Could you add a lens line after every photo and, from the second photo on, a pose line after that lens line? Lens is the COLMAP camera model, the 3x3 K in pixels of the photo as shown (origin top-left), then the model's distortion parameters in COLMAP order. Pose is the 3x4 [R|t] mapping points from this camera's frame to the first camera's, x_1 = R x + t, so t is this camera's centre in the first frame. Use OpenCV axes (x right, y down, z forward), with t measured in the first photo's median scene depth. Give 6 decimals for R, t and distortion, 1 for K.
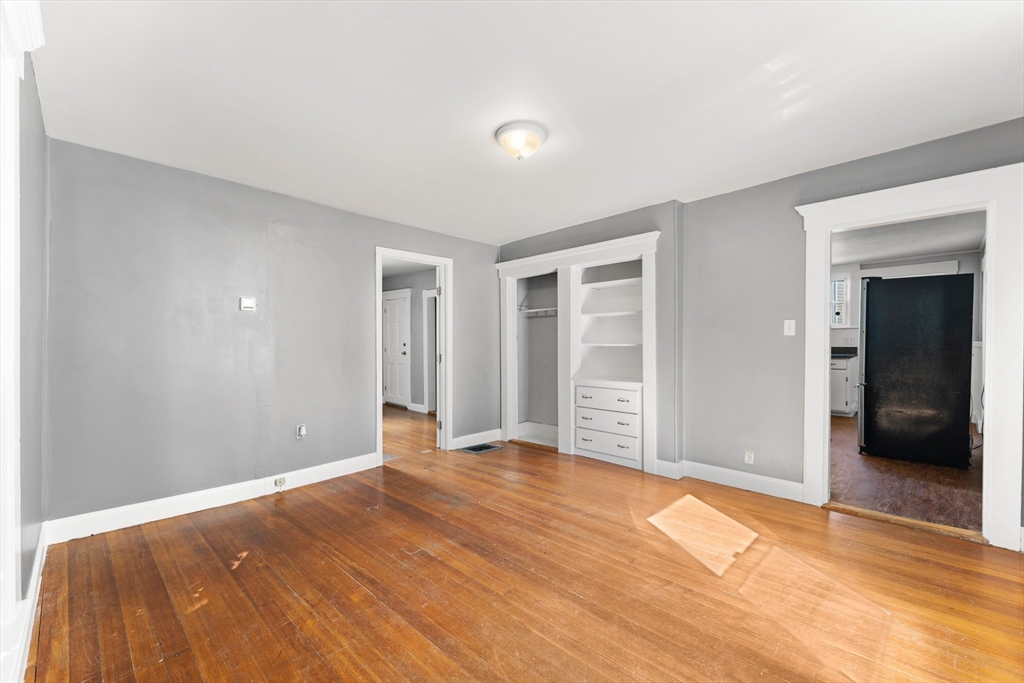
lens RADIAL K [[432.8, 0, 513.3], [0, 432.8, 344.6], [0, 0, 1]] dist [-0.000282, -0.001093]
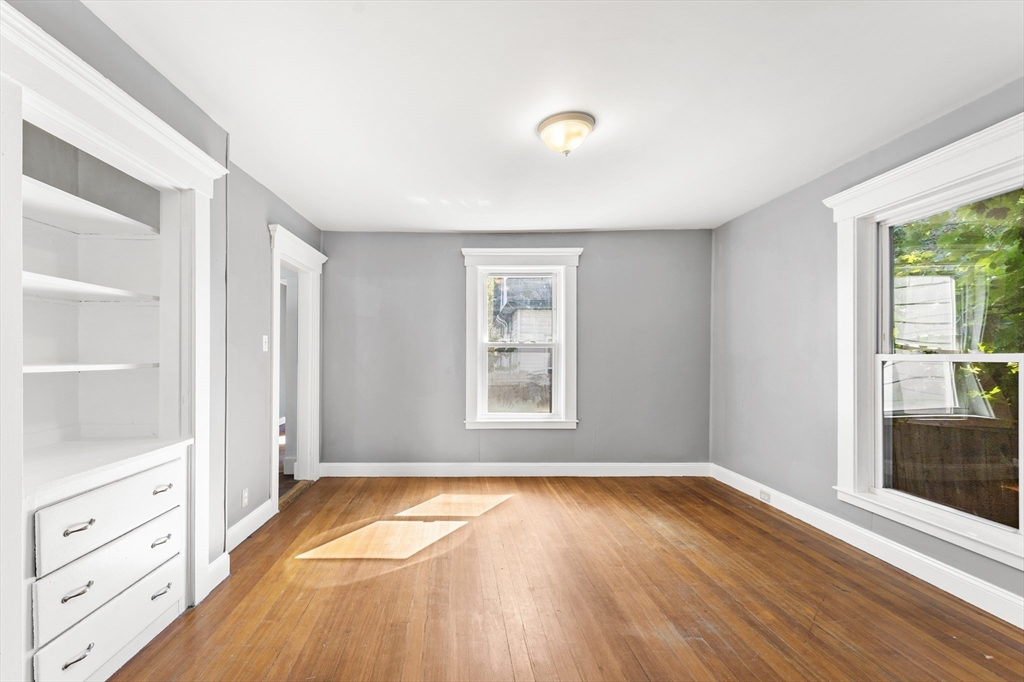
lens RADIAL K [[432.8, 0, 510.5], [0, 432.8, 339.2], [0, 0, 1]] dist [-0.000282, -0.001093]
pose [[-0.750010, -0.004505, 0.661411, -0.513558], [0.003076, 0.999942, 0.010298, -0.033865], [-0.661419, 0.009758, -0.749953, 1.891753]]
